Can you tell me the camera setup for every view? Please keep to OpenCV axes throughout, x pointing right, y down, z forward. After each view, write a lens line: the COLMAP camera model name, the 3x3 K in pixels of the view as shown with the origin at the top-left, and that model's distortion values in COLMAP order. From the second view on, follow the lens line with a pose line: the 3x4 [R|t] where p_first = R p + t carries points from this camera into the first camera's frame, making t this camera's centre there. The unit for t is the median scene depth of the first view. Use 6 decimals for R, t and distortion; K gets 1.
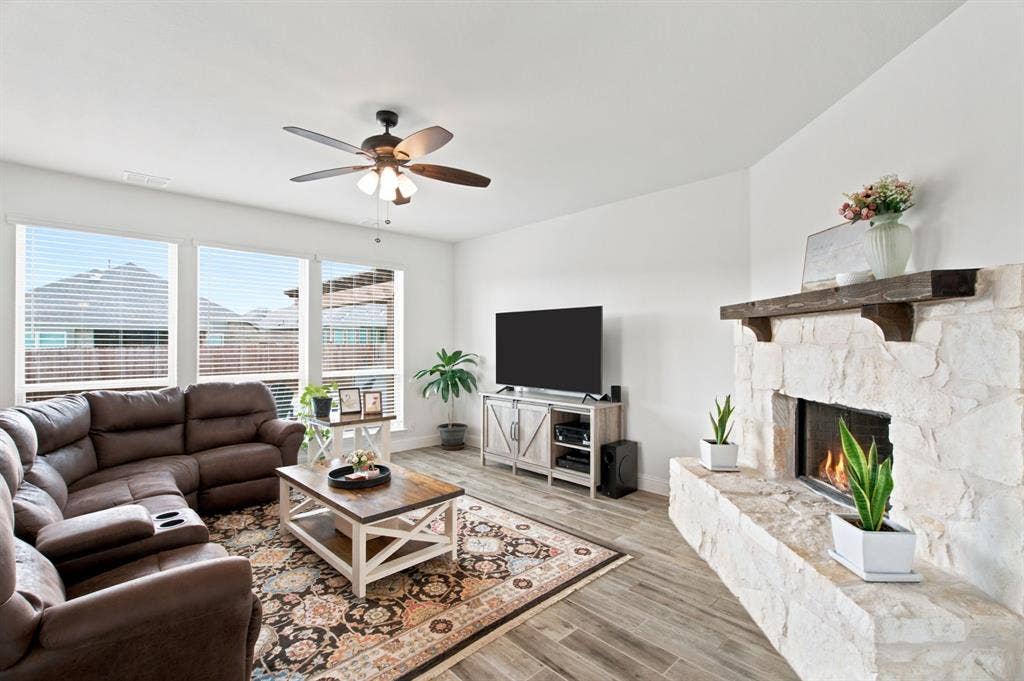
lens RADIAL K [[469.5, 0, 508.3], [0, 469.5, 338.9], [0, 0, 1]] dist [0.002337, -0.002427]
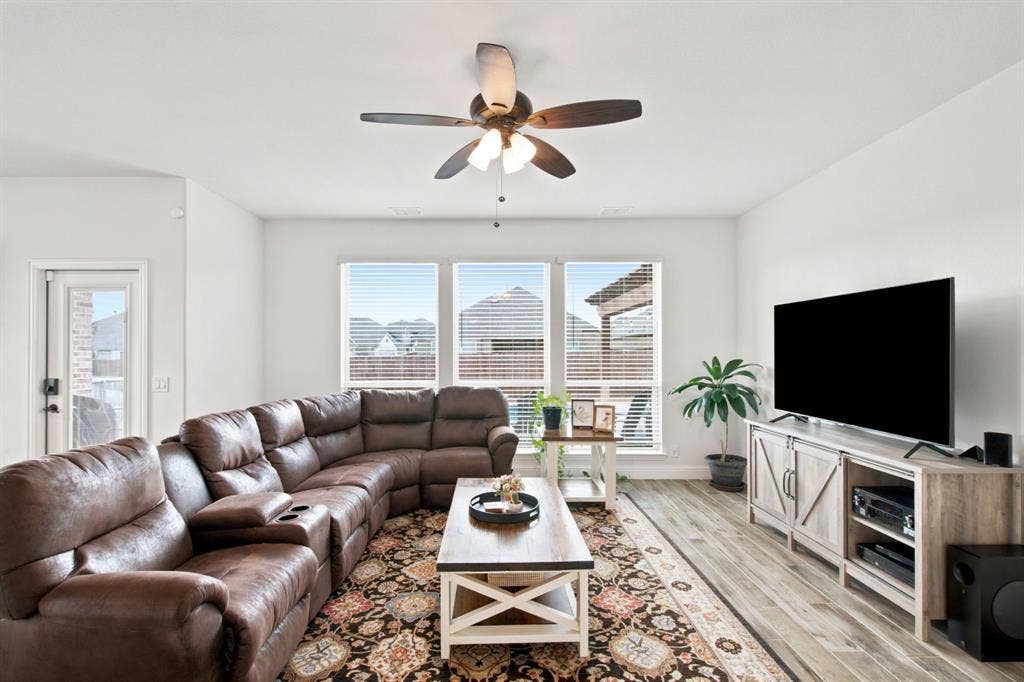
lens RADIAL K [[469.5, 0, 509.6], [0, 469.5, 346.7], [0, 0, 1]] dist [0.002337, -0.002427]
pose [[0.728583, -0.006161, -0.684930, 0.201982], [0.009014, 0.999959, 0.000594, 0.001720], [0.684898, -0.006607, 0.728609, 0.285378]]
